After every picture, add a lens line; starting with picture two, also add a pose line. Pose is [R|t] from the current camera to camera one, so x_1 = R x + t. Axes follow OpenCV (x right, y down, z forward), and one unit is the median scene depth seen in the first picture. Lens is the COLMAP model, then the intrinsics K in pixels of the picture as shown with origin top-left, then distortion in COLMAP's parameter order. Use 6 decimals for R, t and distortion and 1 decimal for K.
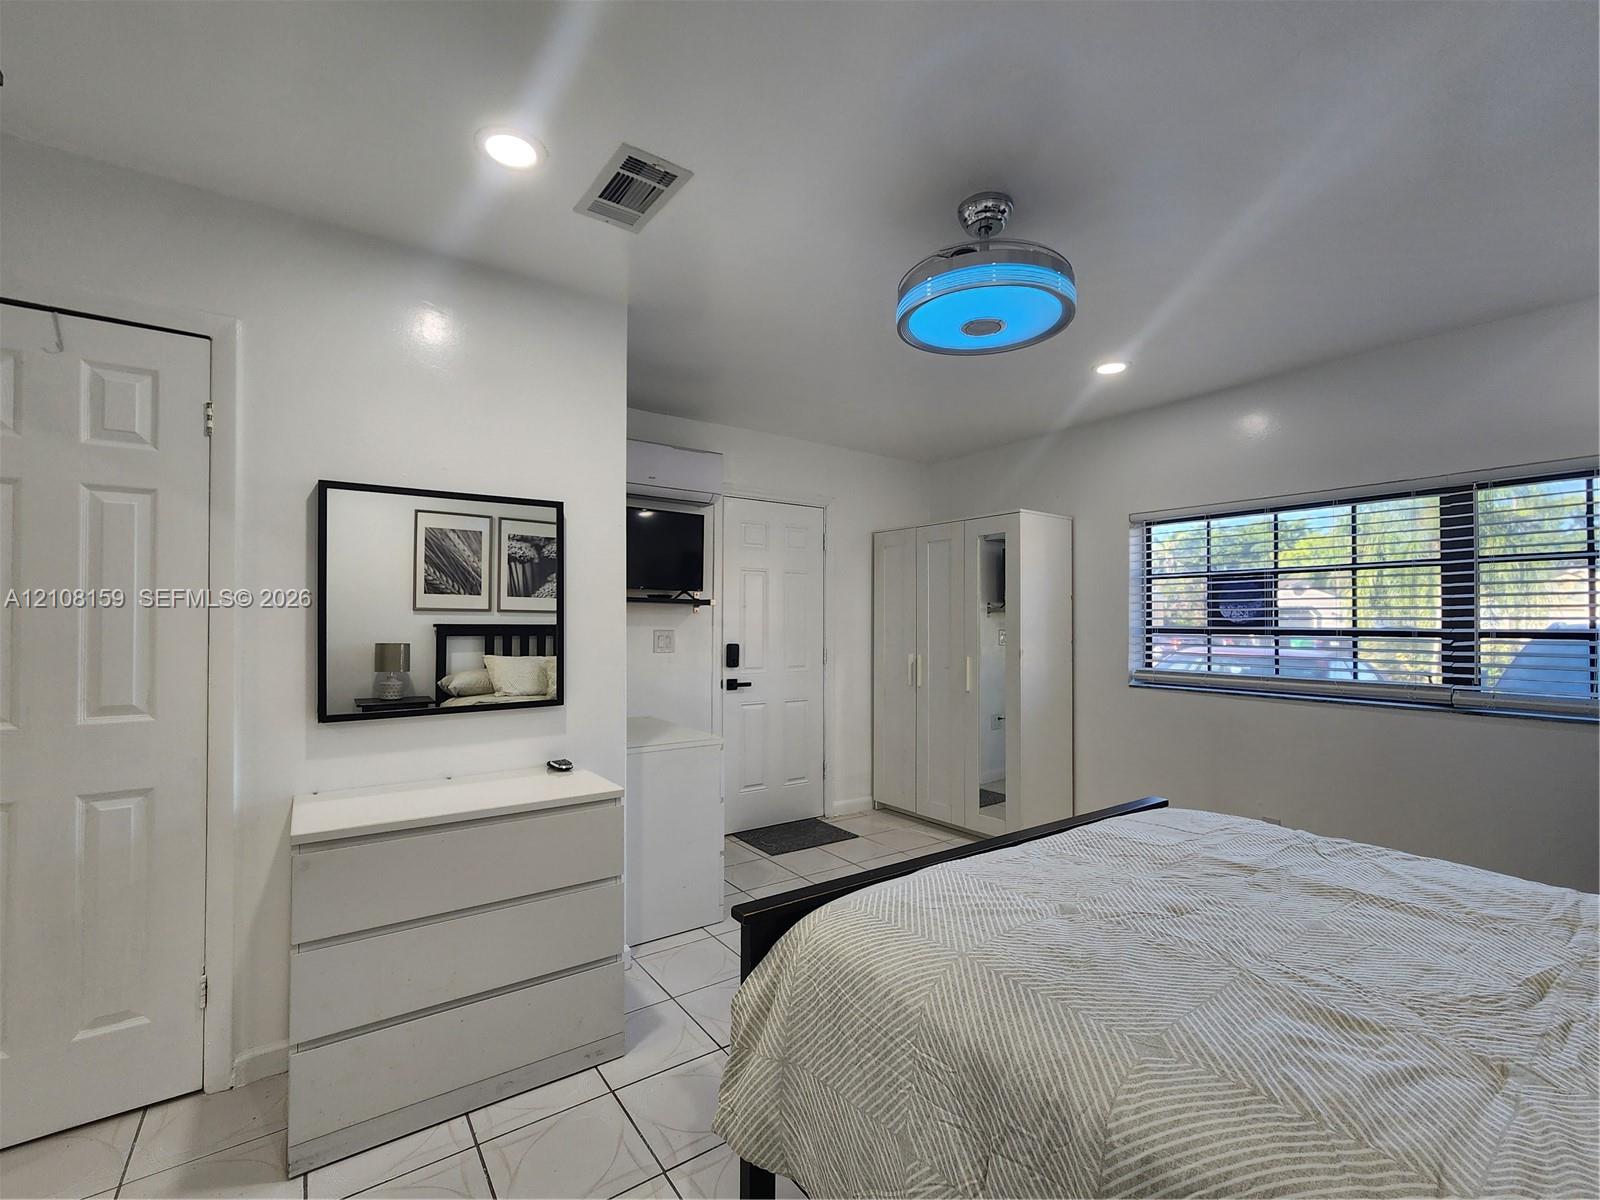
lens RADIAL K [[703.7, 0, 795.1], [0, 703.7, 610.4], [0, 0, 1]] dist [-0.000085, 0.001103]
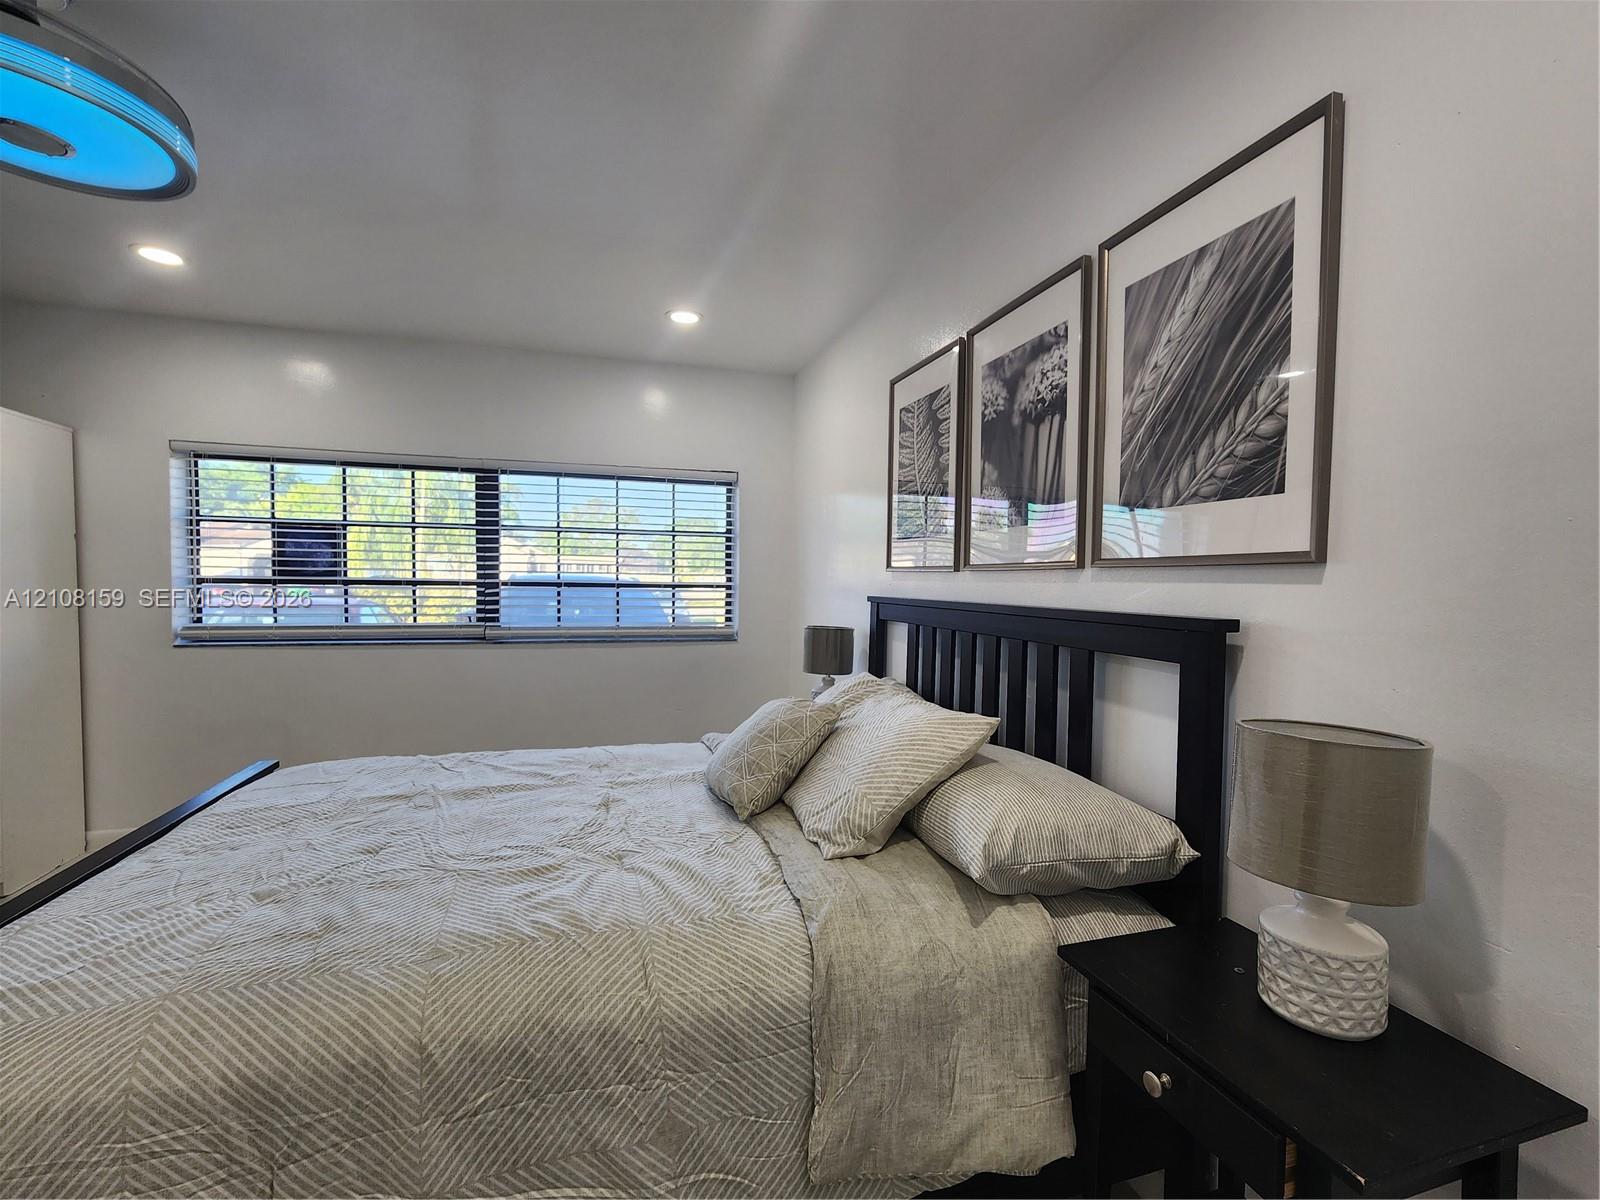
lens RADIAL K [[703.7, 0, 795.1], [0, 703.7, 610.4], [0, 0, 1]] dist [-0.000085, 0.001103]
pose [[0.319443, -0.041771, 0.946684, -0.111223], [-0.027242, 0.998210, 0.053237, -0.001200], [-0.947214, -0.042795, 0.317734, 0.042741]]
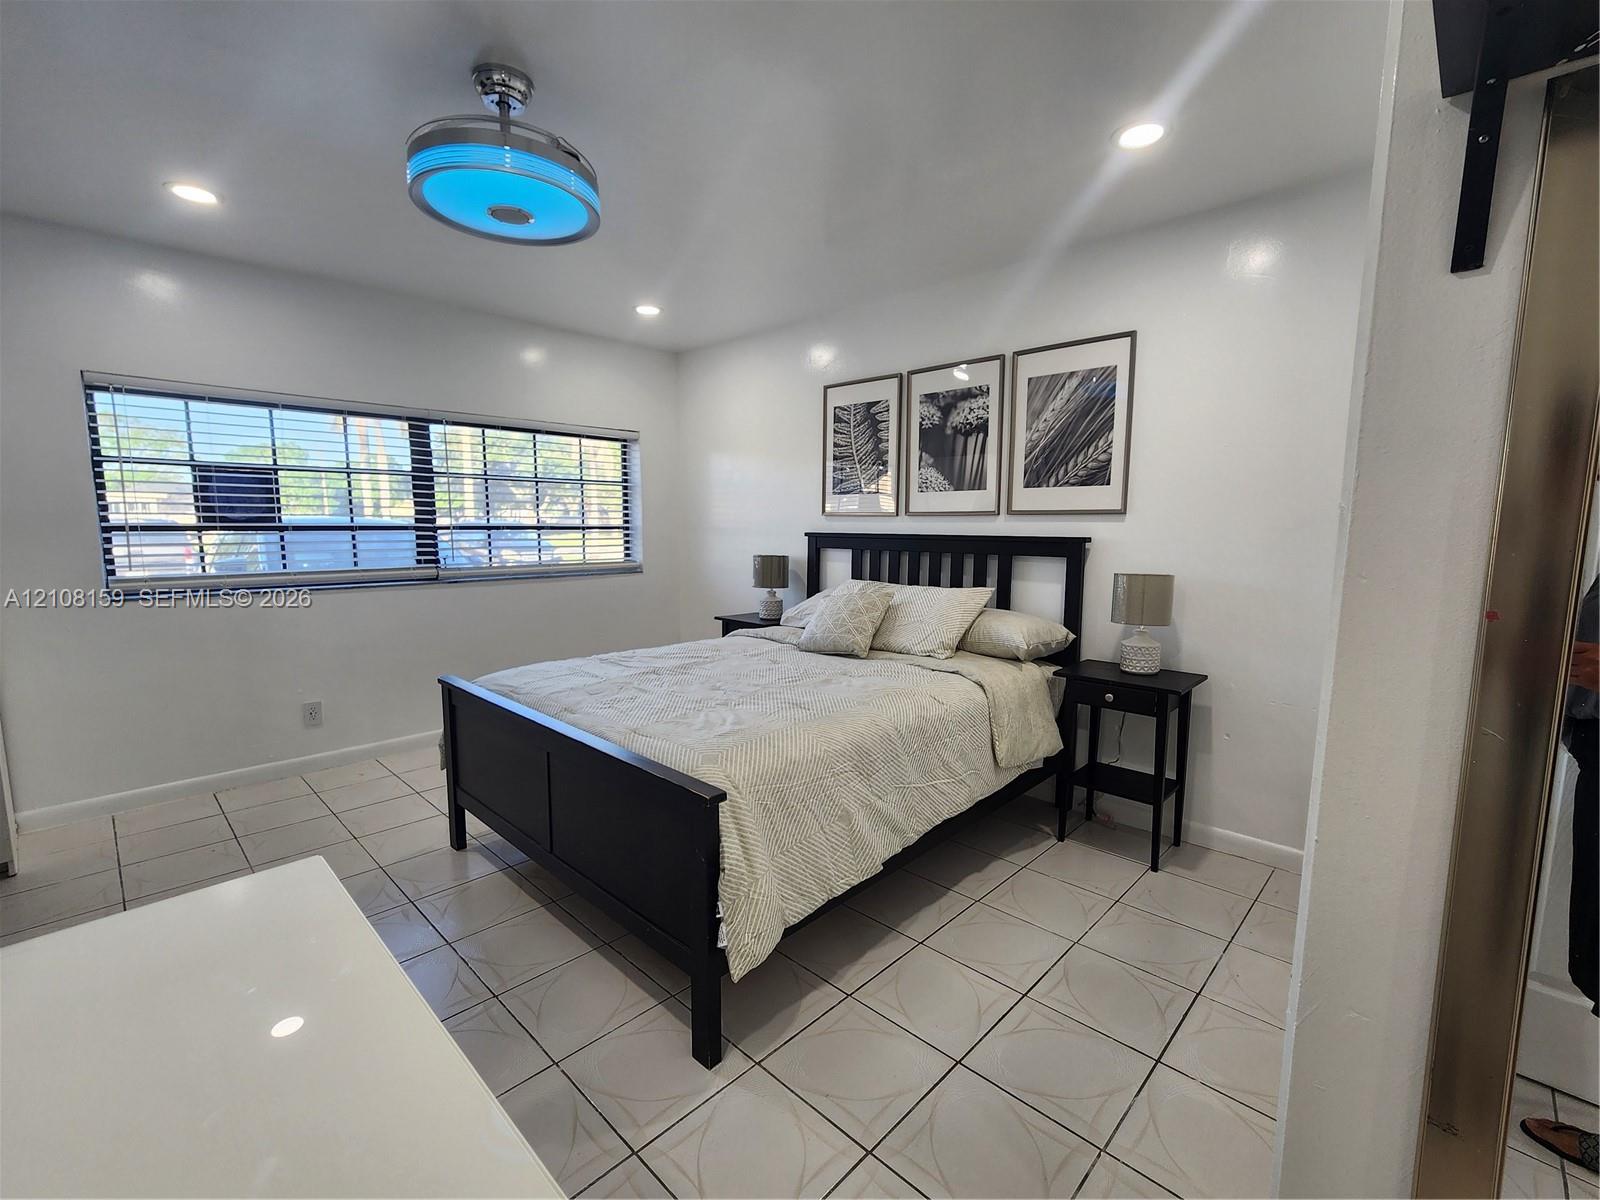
lens RADIAL K [[701.3, 0, 790.3], [0, 701.3, 611.6], [0, 0, 1]] dist [0.002364, 0.000359]
pose [[-0.181816, -0.130759, 0.974600, -0.558971], [-0.020882, 0.991409, 0.129119, 0.004381], [-0.983111, 0.003124, -0.182985, 0.547205]]
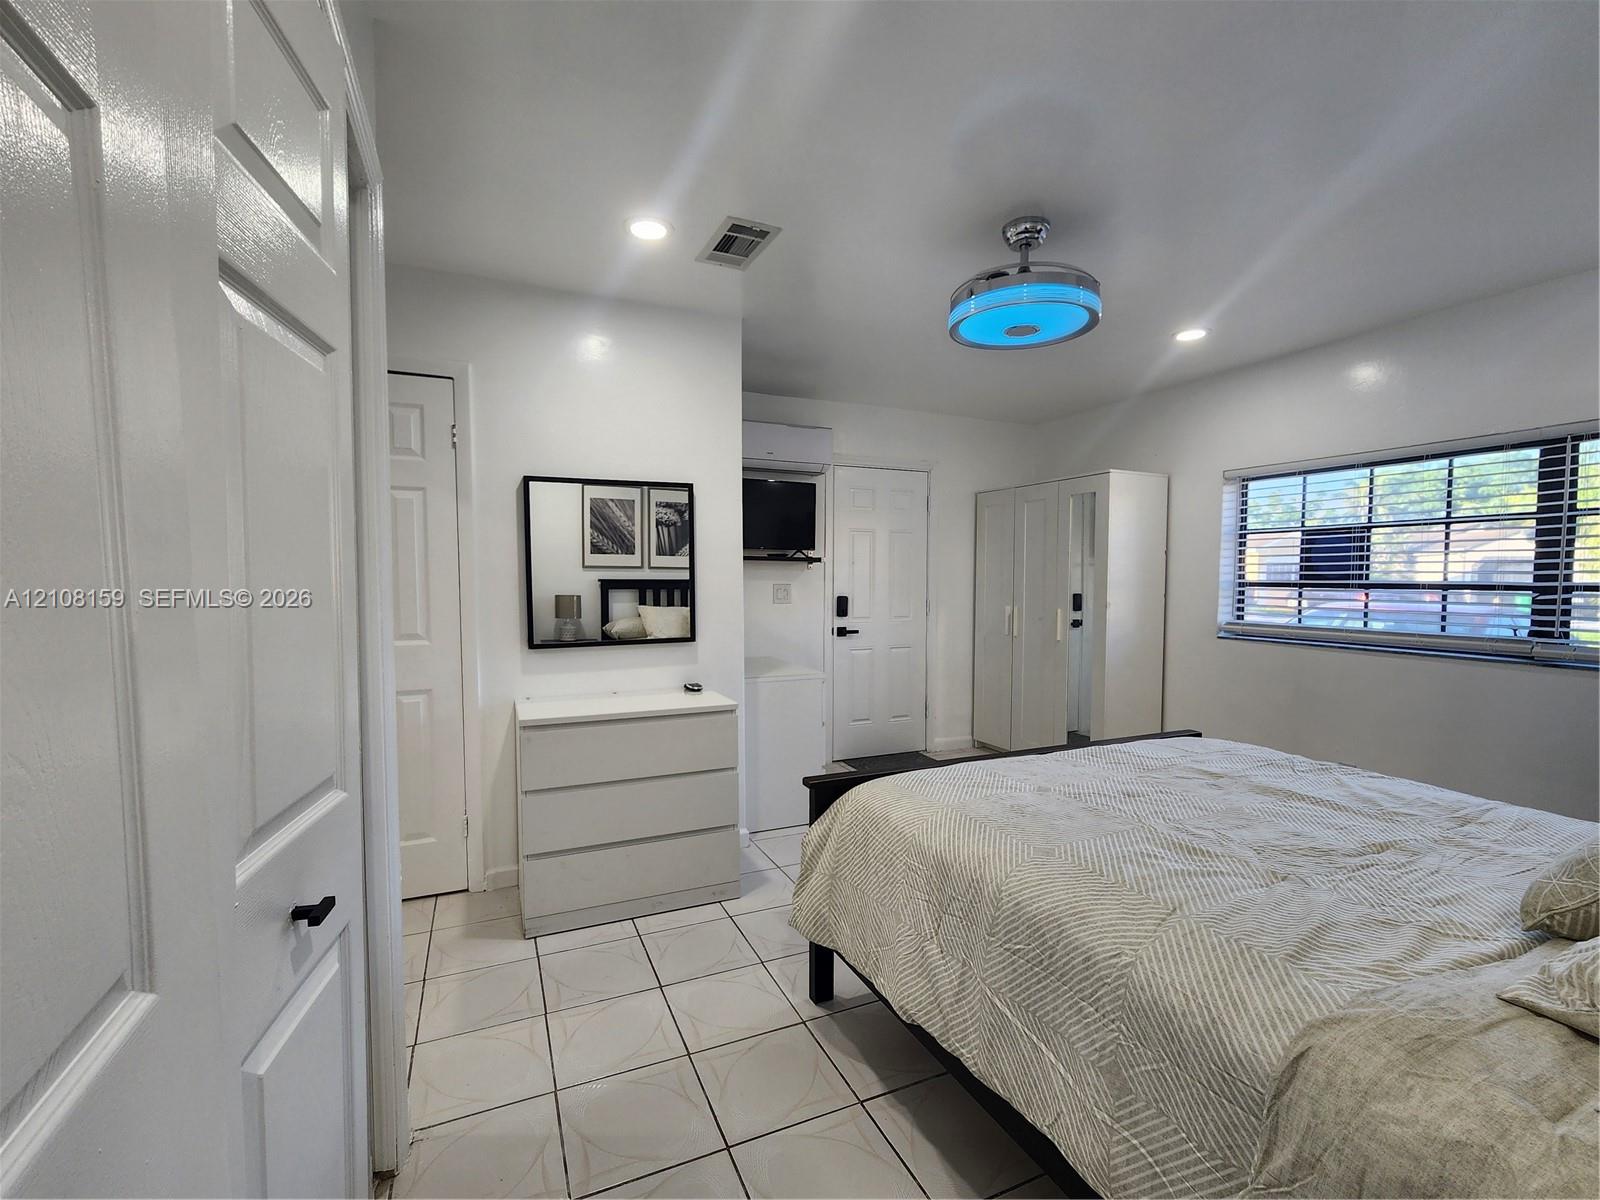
lens RADIAL K [[703.7, 0, 795.1], [0, 703.7, 610.4], [0, 0, 1]] dist [-0.000085, 0.001103]
pose [[0.980558, 0.007207, -0.196096, 0.087434], [0.005459, 0.997937, 0.063973, -0.003989], [0.196152, -0.063799, 0.978496, -0.191973]]
